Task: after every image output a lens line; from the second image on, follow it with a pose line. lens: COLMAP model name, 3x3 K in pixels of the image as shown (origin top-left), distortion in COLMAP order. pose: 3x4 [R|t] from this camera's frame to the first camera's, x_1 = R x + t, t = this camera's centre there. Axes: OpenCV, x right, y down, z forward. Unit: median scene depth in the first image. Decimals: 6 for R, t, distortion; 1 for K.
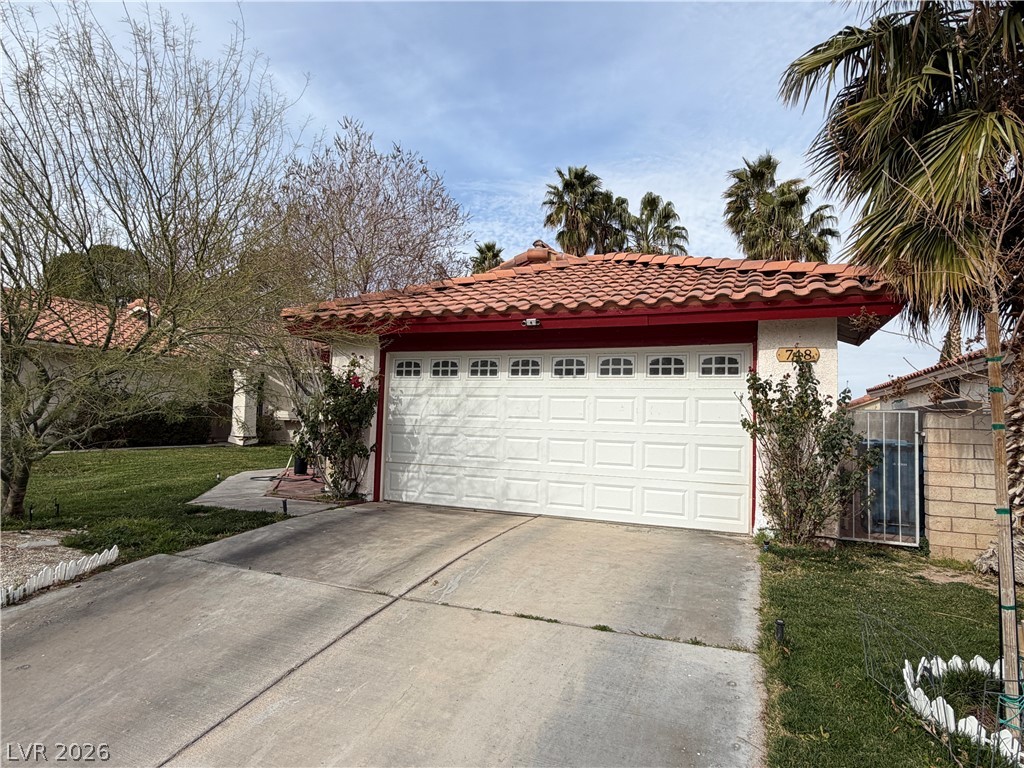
lens RADIAL K [[568.0, 0, 512.0], [0, 568.0, 384.4], [0, 0, 1]] dist [-0.002069, 0.002471]
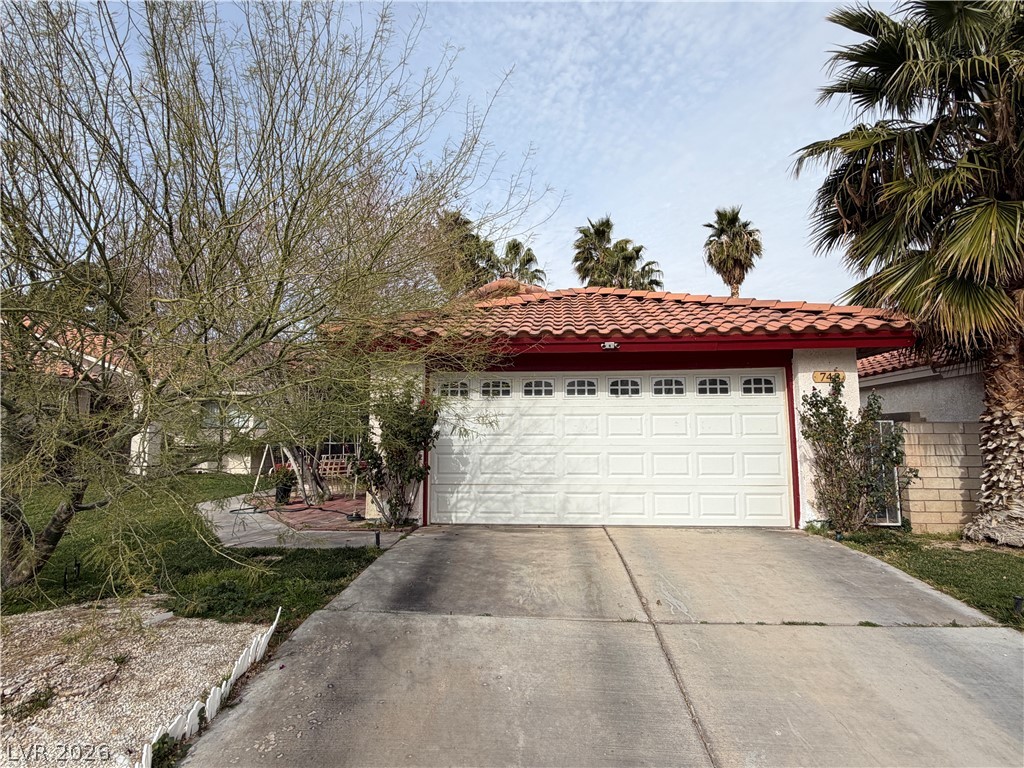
lens RADIAL K [[505.8, 0, 513.0], [0, 505.8, 383.3], [0, 0, 1]] dist [0.000062, -0.000055]
pose [[0.950899, 0.003024, 0.309485, -0.403444], [0.009934, 0.999139, -0.040283, -0.000647], [-0.309340, 0.041379, 0.950051, 0.136136]]
